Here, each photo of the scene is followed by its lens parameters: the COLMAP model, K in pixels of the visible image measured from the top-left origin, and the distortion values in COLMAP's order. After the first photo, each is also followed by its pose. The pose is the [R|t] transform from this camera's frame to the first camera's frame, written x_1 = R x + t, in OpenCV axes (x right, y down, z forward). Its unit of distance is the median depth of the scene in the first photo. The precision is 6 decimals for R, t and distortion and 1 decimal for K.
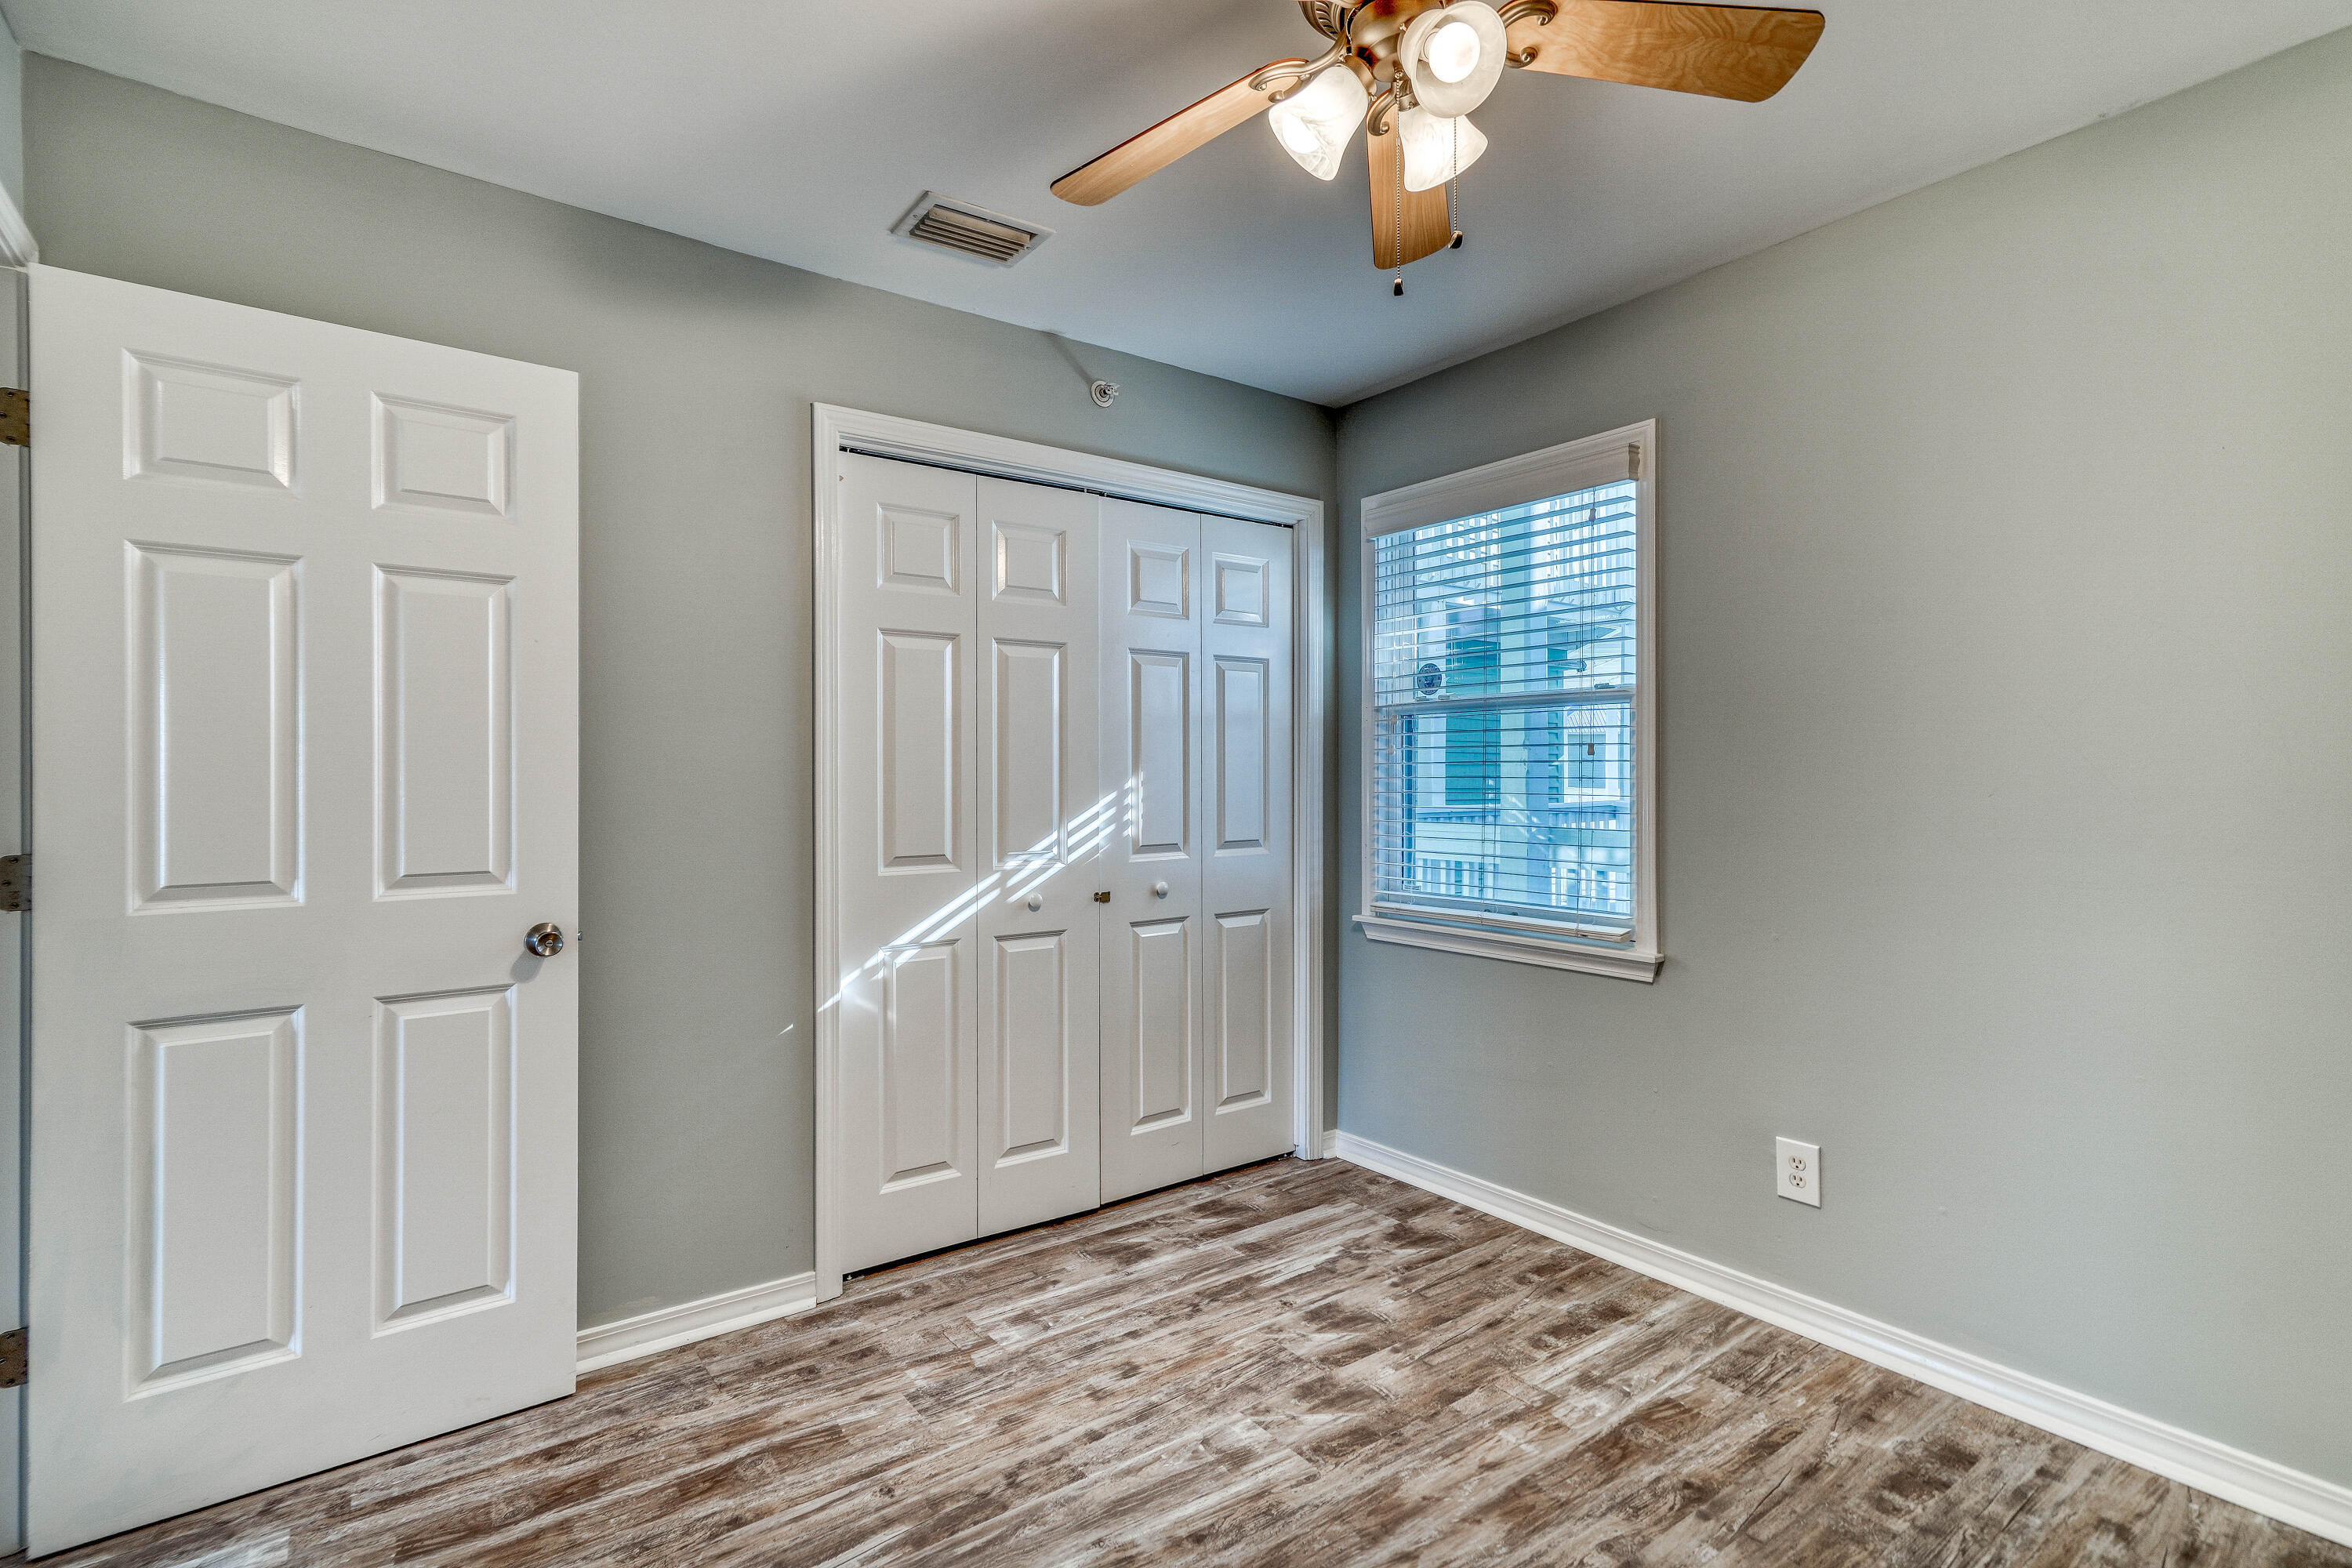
lens RADIAL K [[1093.6, 0, 1145.5], [0, 1093.6, 750.6], [0, 0, 1]] dist [-0.002454, 0.003520]
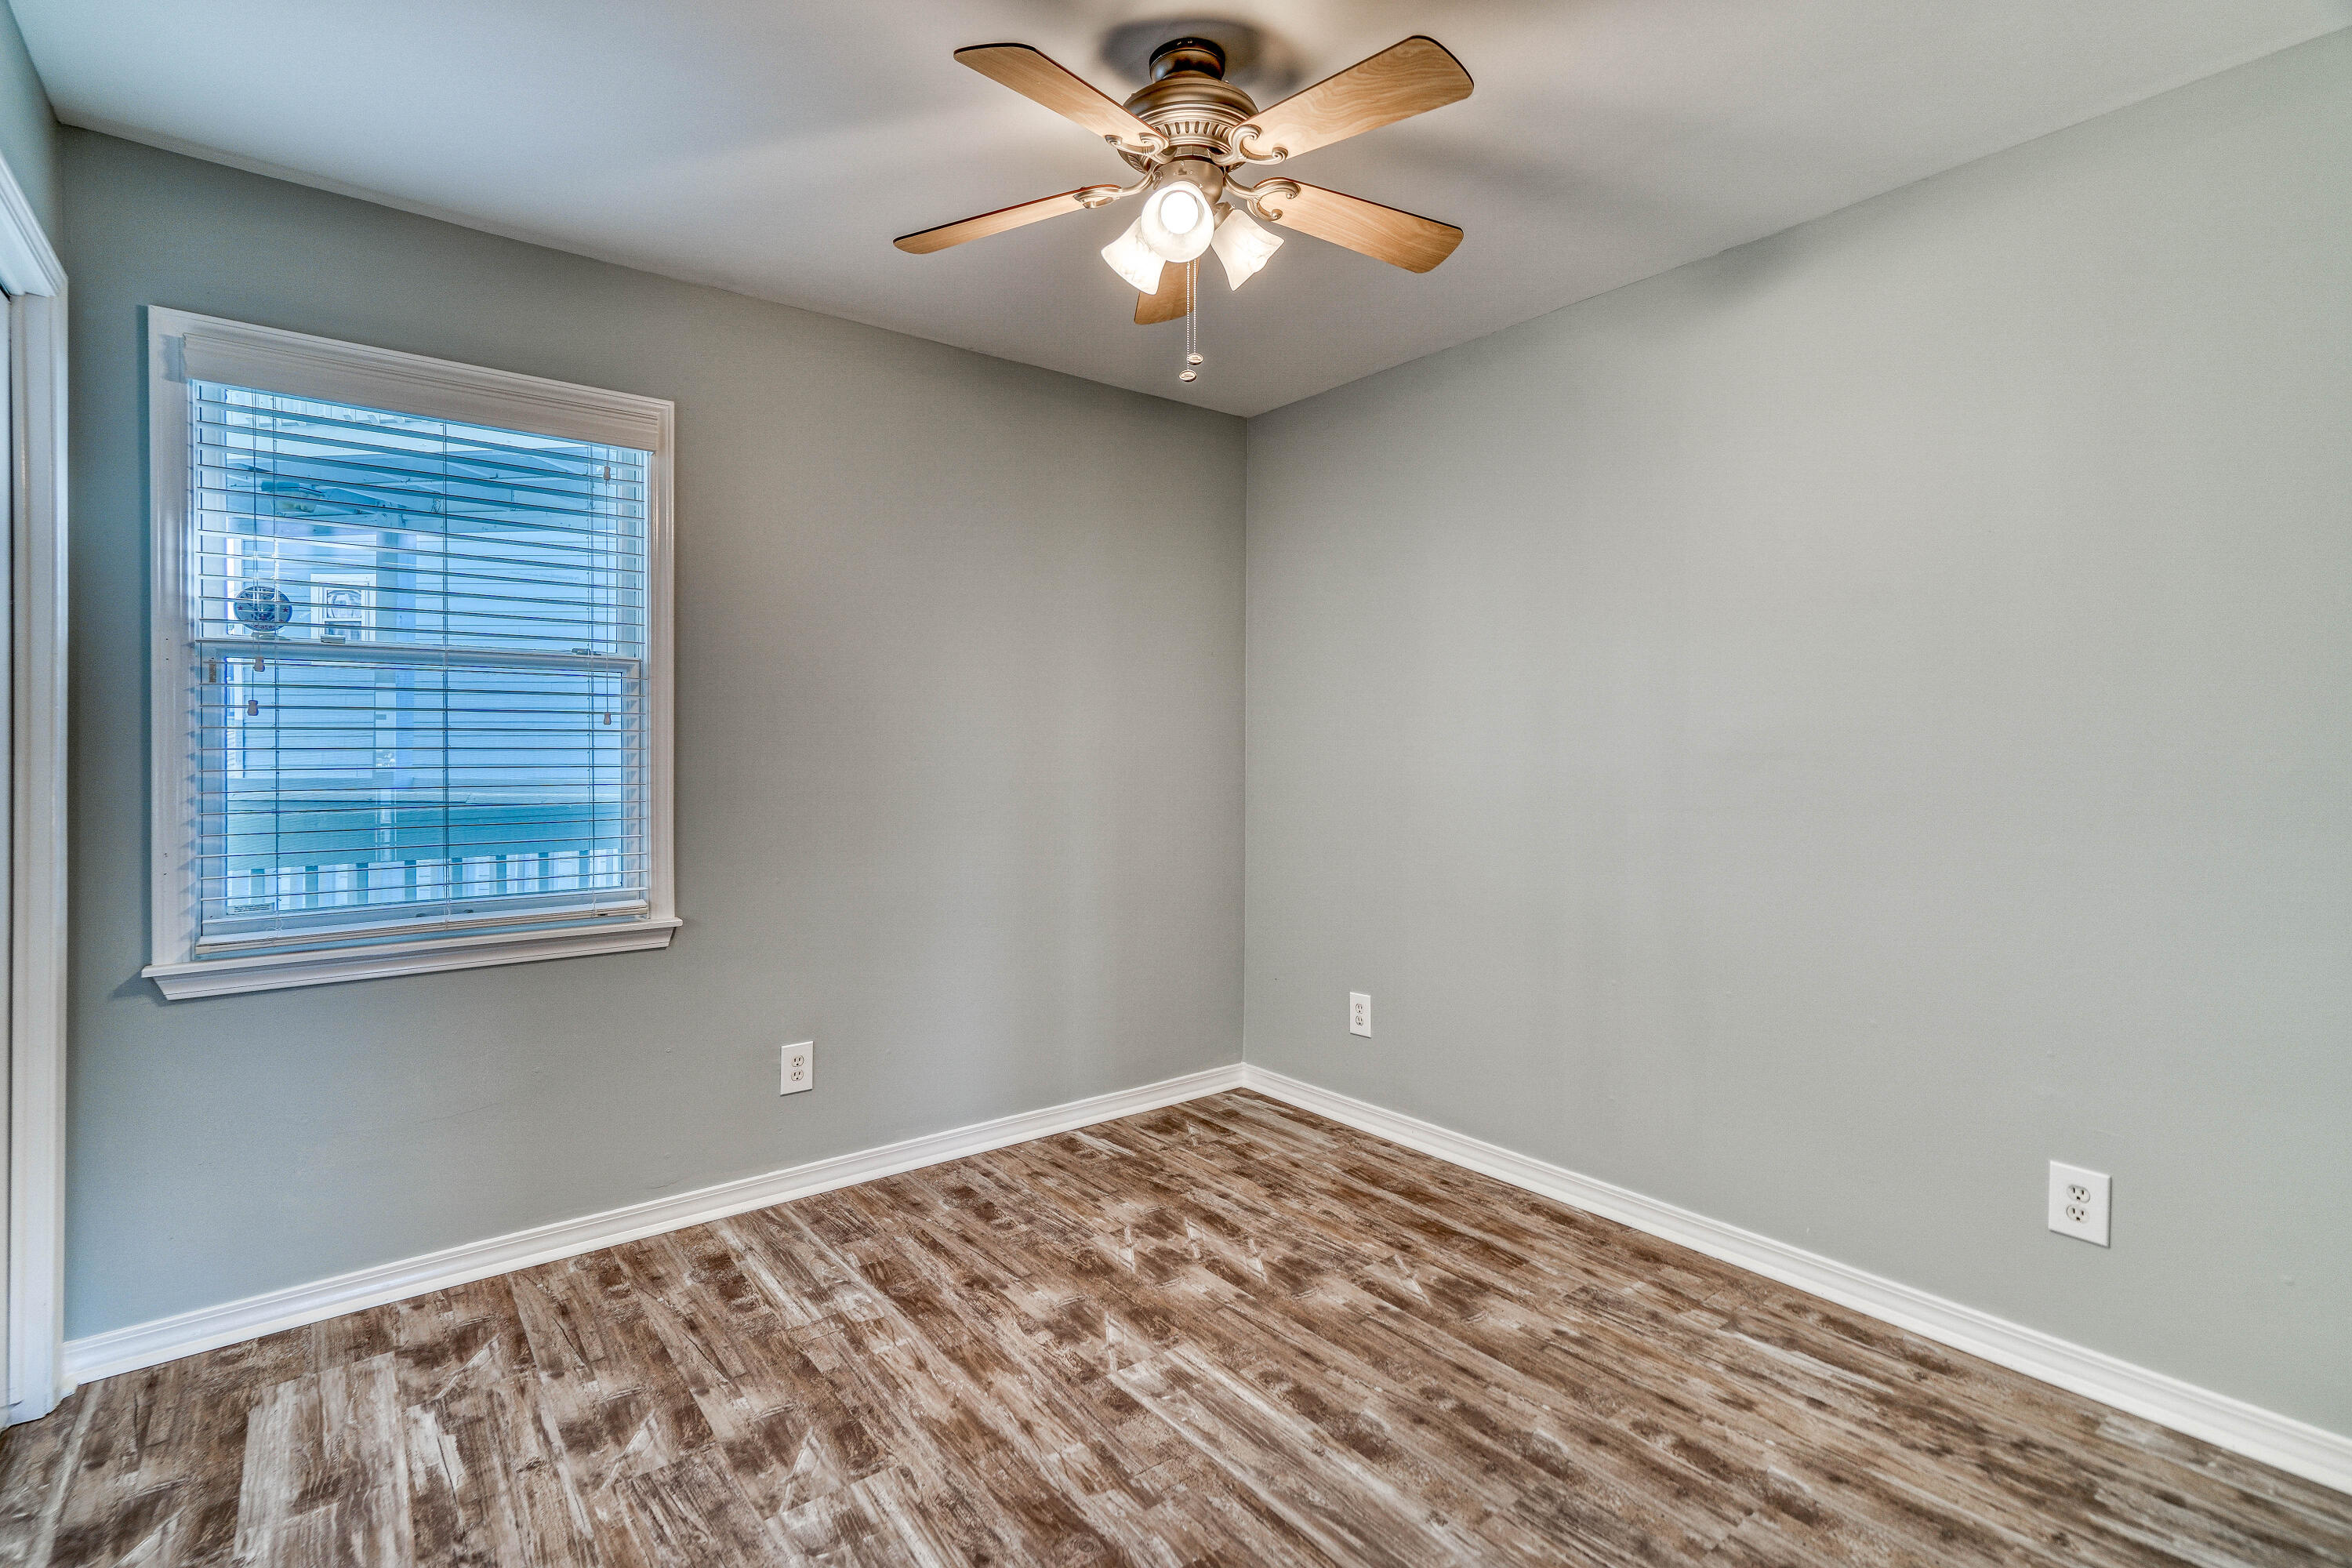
lens RADIAL K [[1093.6, 0, 1145.5], [0, 1093.6, 750.6], [0, 0, 1]] dist [-0.002454, 0.003520]
pose [[-0.009980, -0.006741, 0.999927, -0.635626], [-0.018378, 0.999810, 0.006556, 0.013998], [-0.999781, -0.018311, -0.010102, 0.634016]]
